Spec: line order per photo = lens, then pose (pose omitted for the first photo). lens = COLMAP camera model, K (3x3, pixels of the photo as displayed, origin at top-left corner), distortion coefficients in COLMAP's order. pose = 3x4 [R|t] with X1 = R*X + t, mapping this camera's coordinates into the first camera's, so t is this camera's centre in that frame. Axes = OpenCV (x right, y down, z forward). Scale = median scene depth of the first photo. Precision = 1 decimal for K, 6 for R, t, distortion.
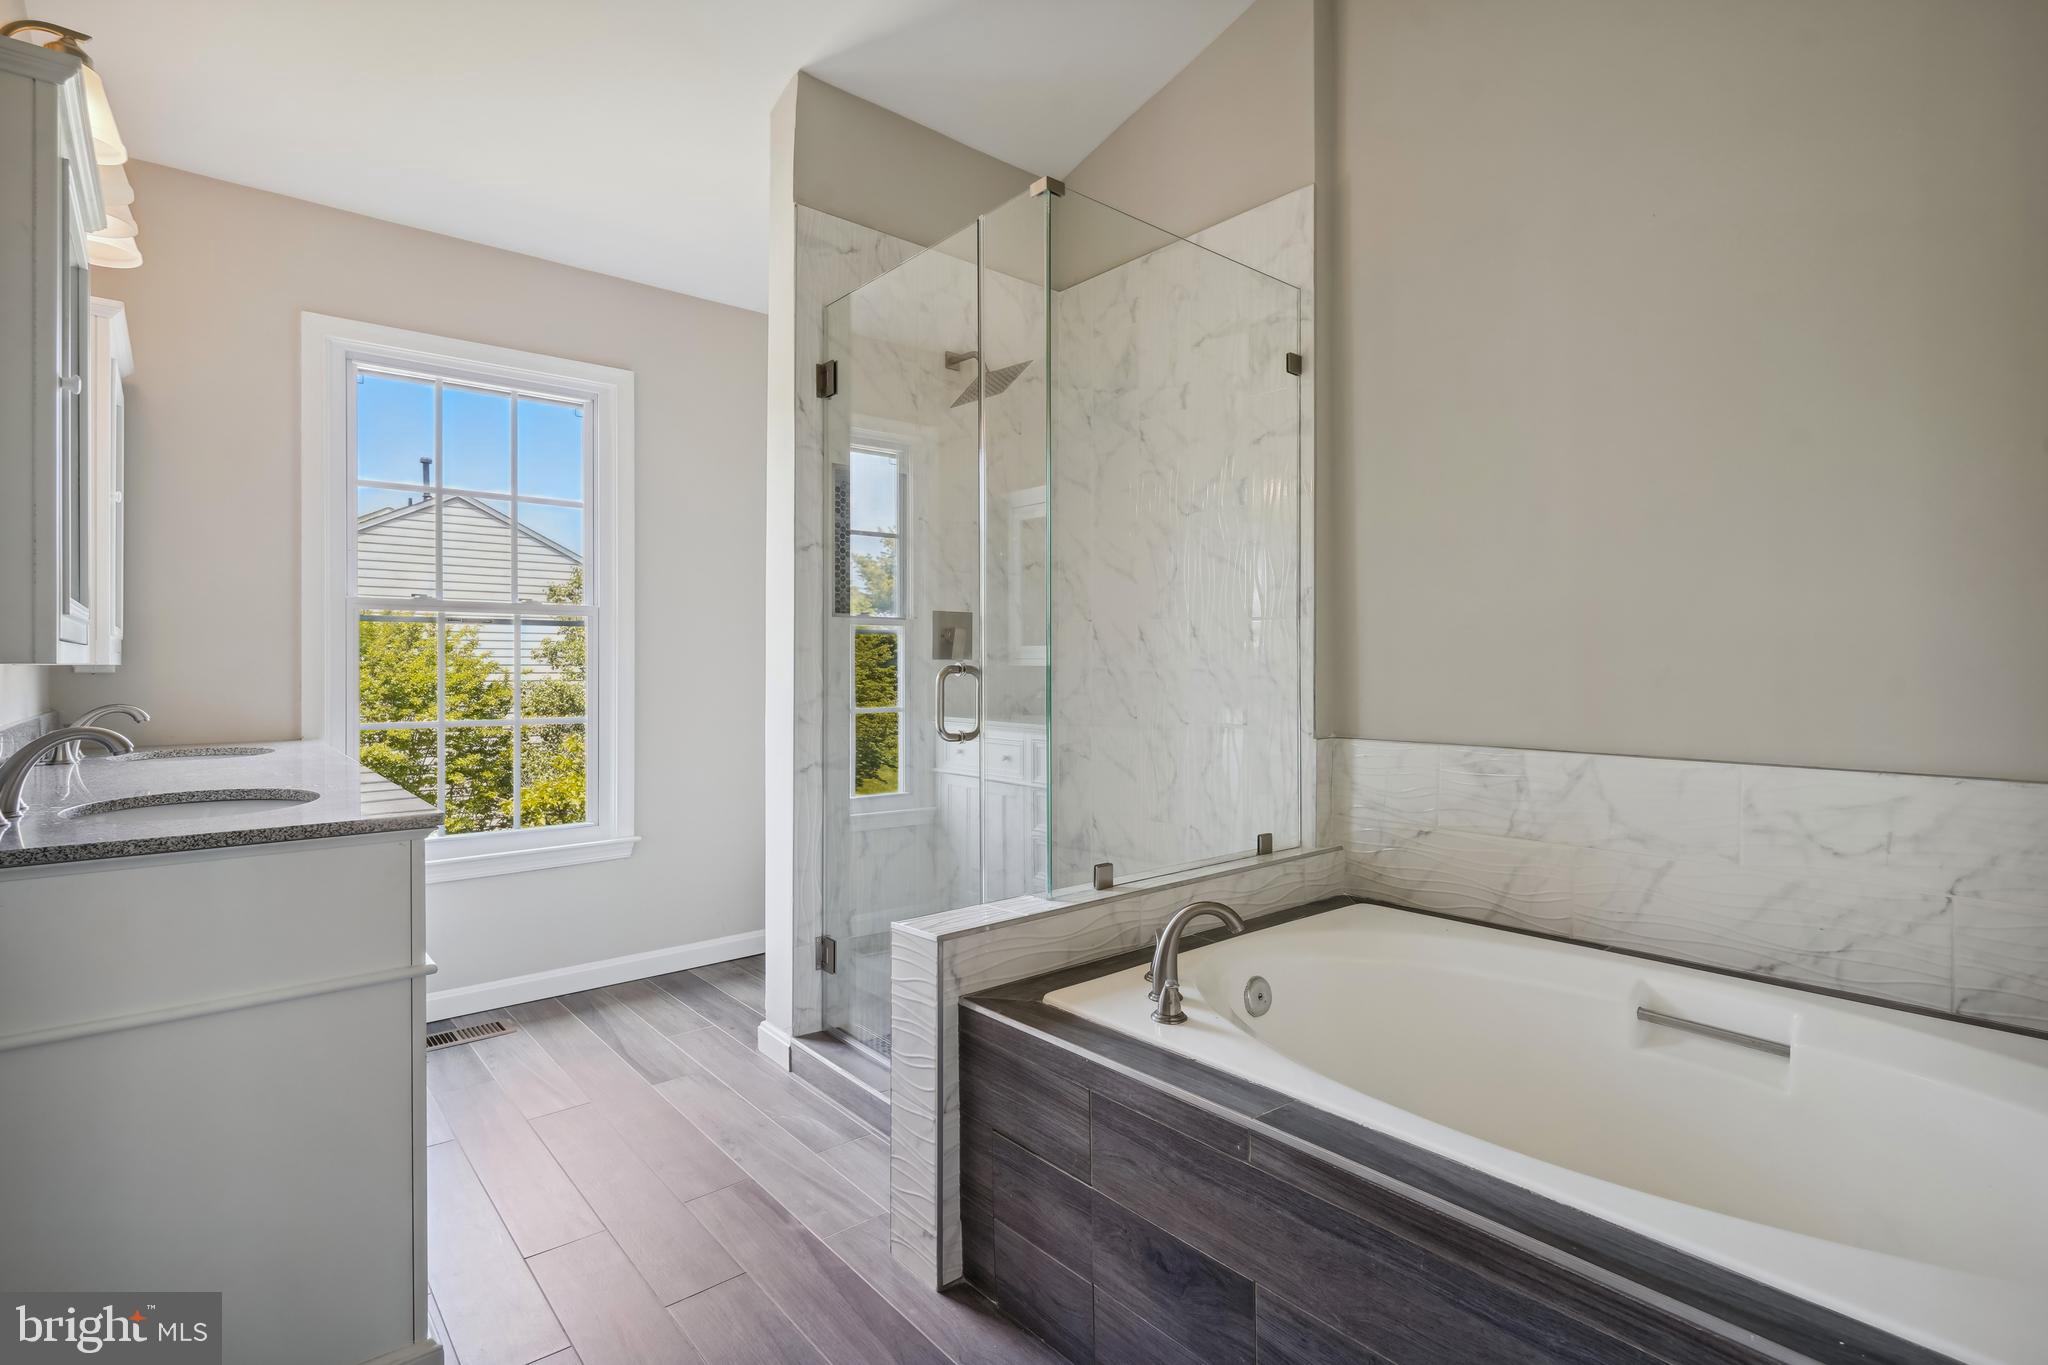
lens RADIAL K [[998.0, 0, 1005.3], [0, 998.0, 674.2], [0, 0, 1]] dist [-0.001887, 0.002613]
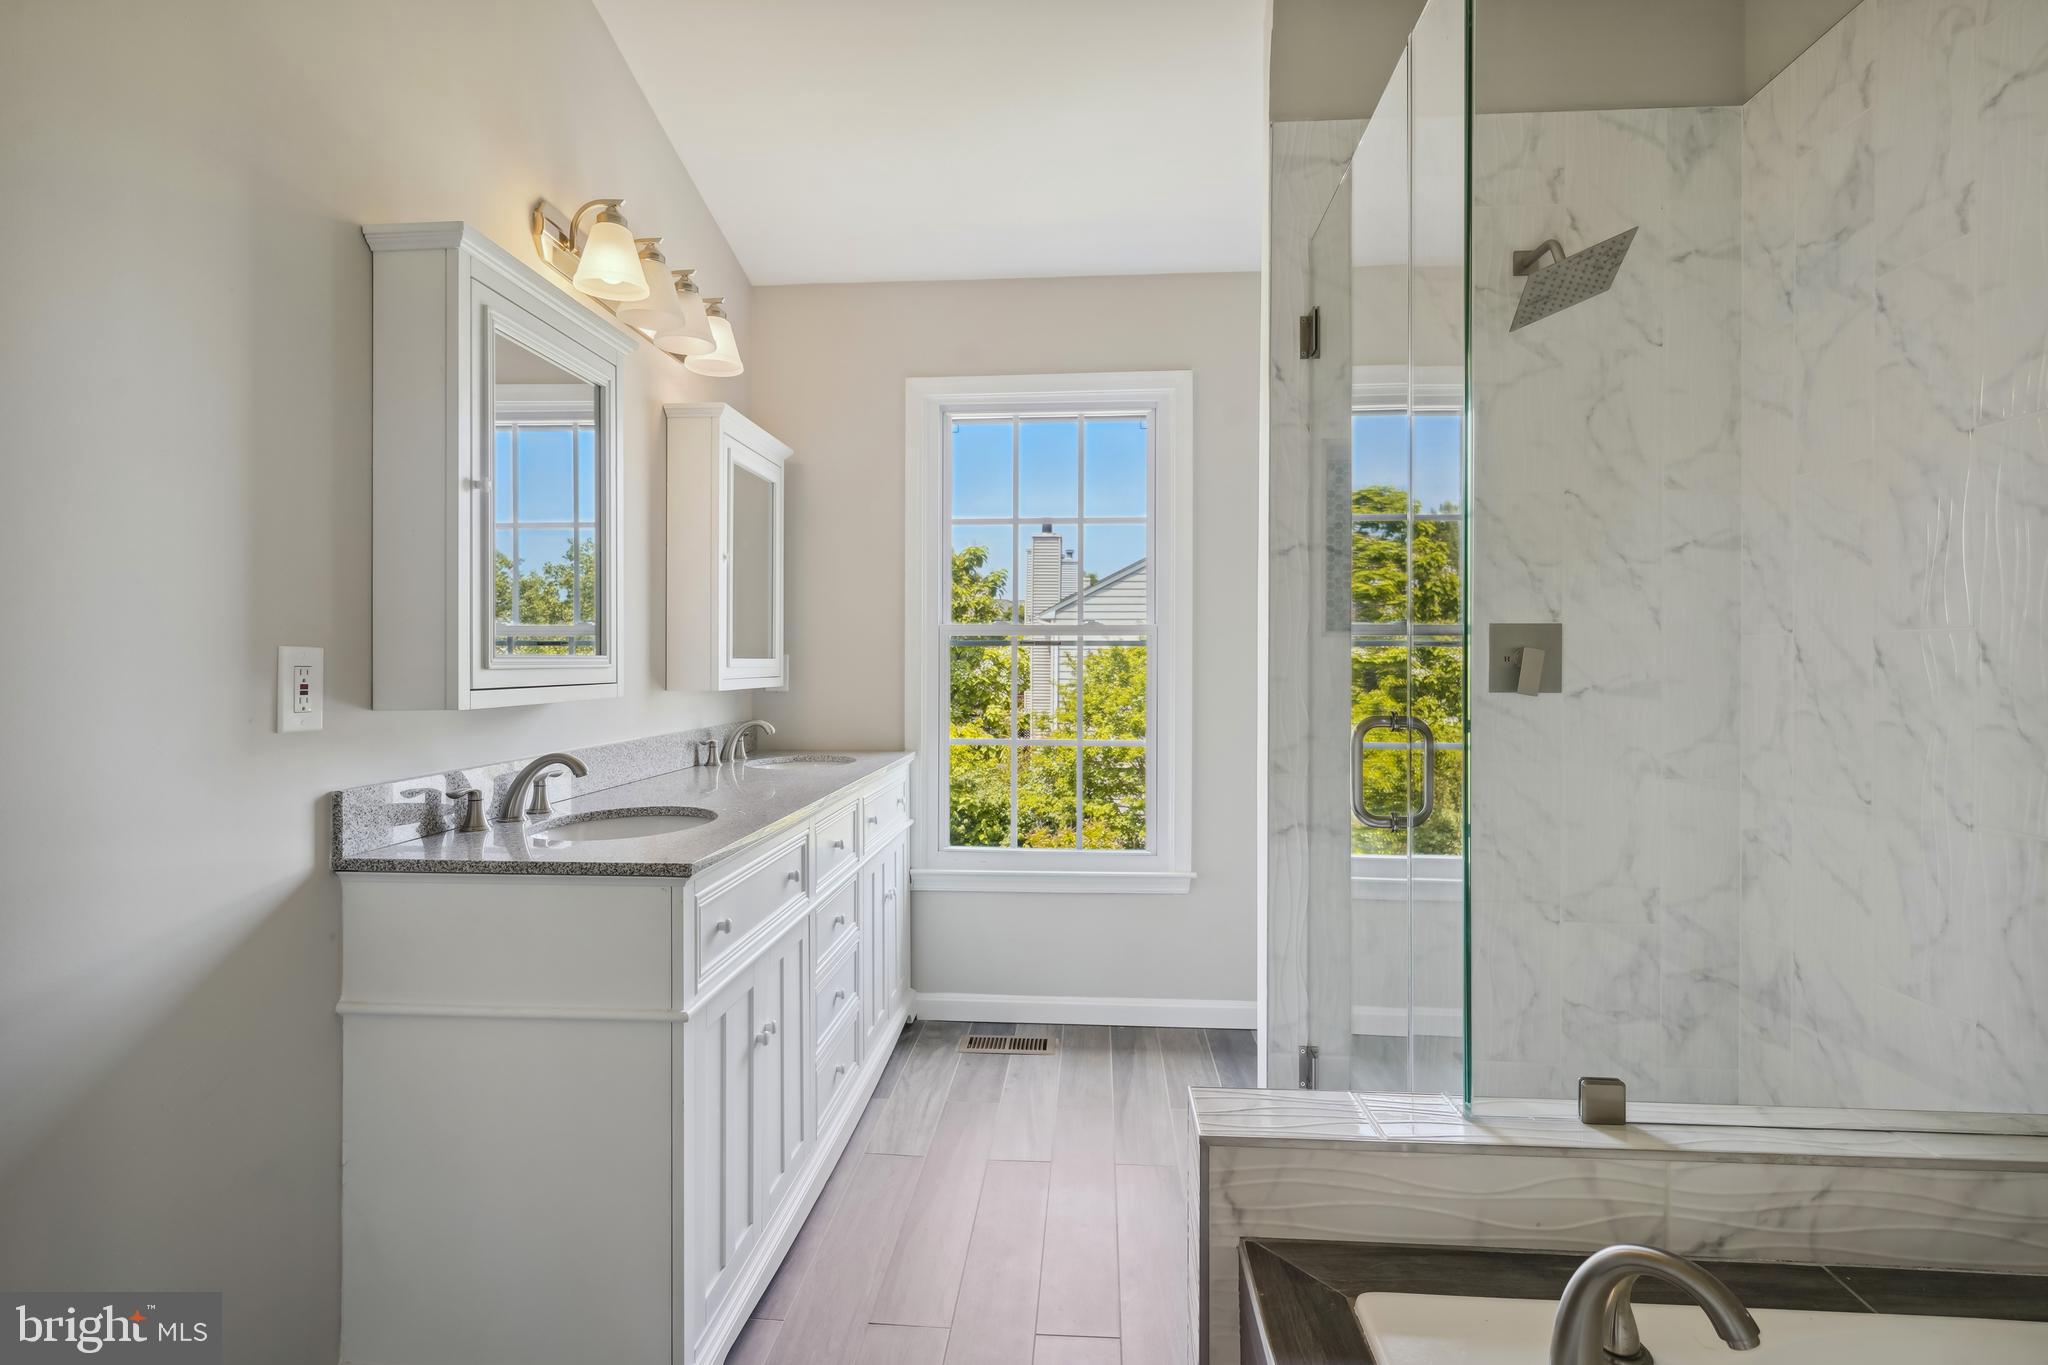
lens RADIAL K [[998.0, 0, 1026.6], [0, 998.0, 663.4], [0, 0, 1]] dist [-0.001887, 0.002613]
pose [[0.712515, 0.002798, -0.701651, 0.190176], [-0.007070, 0.999970, -0.003192, -0.030703], [0.701621, 0.007235, 0.712513, 0.263788]]
